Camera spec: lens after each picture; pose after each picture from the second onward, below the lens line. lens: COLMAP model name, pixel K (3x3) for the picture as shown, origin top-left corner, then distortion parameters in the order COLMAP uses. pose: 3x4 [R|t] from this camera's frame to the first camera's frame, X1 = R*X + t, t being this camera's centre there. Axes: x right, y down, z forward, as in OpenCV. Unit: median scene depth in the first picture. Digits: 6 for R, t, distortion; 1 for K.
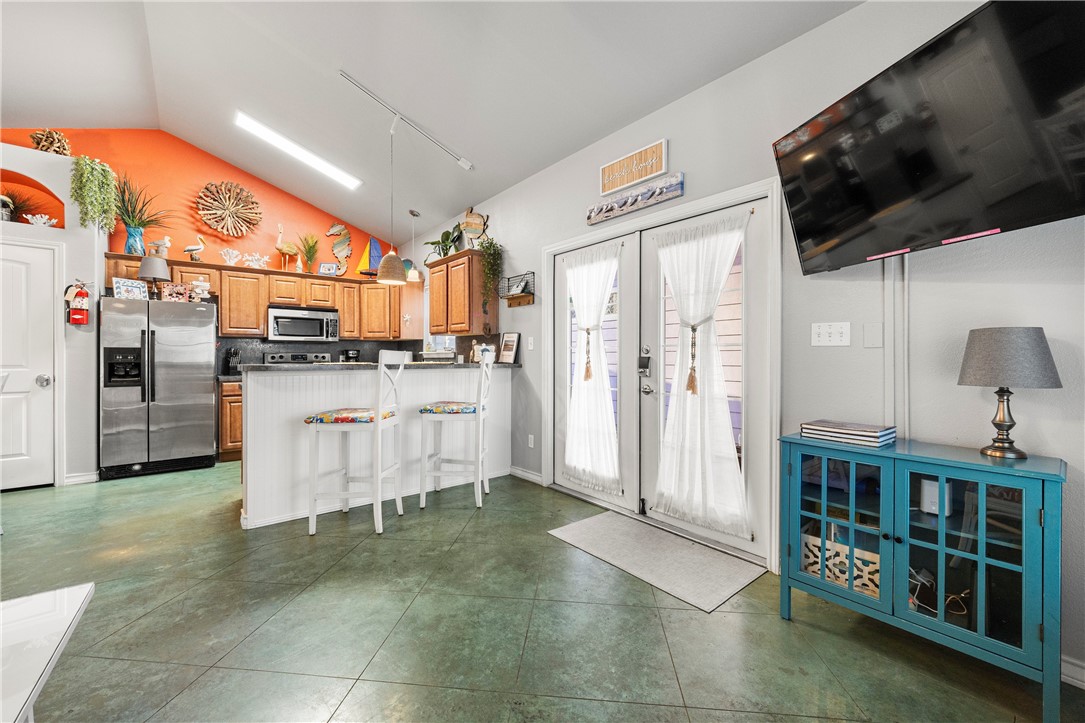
lens RADIAL K [[420.3, 0, 536.4], [0, 420.3, 356.5], [0, 0, 1]] dist [0.000141, 0.000009]
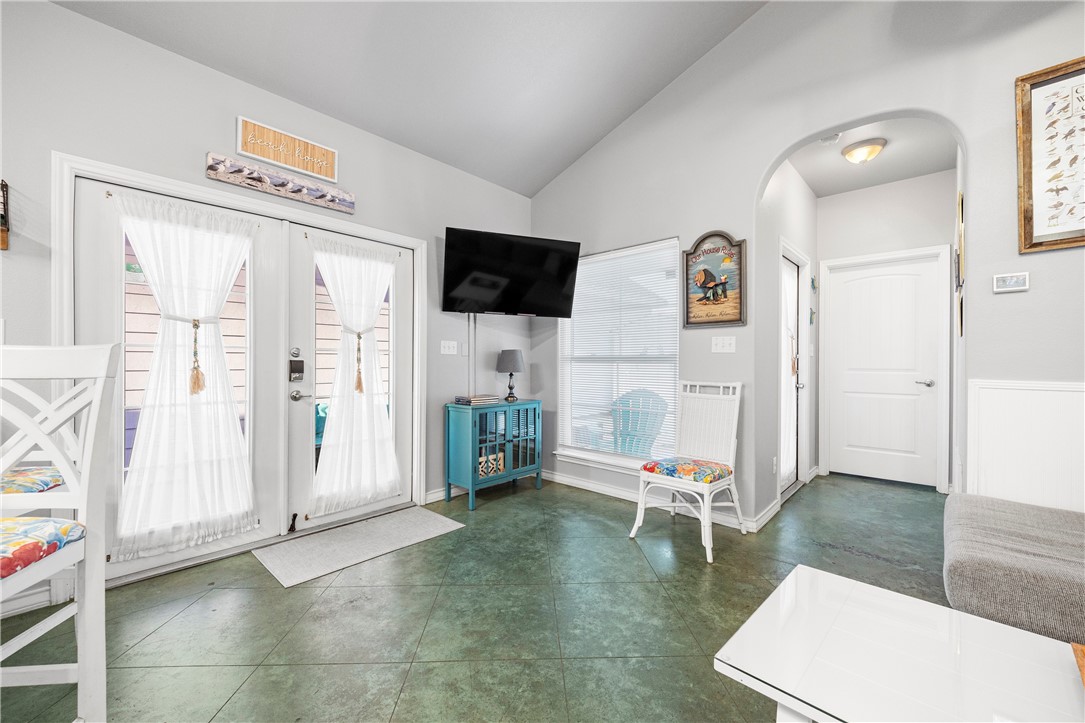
lens RADIAL K [[420.3, 0, 536.5], [0, 420.3, 363.4], [0, 0, 1]] dist [0.000141, 0.000009]
pose [[-0.121526, -0.003054, 0.992584, -0.801270], [0.000259, 0.999995, 0.003108, 0.005099], [-0.992588, 0.000635, -0.121524, 0.645630]]
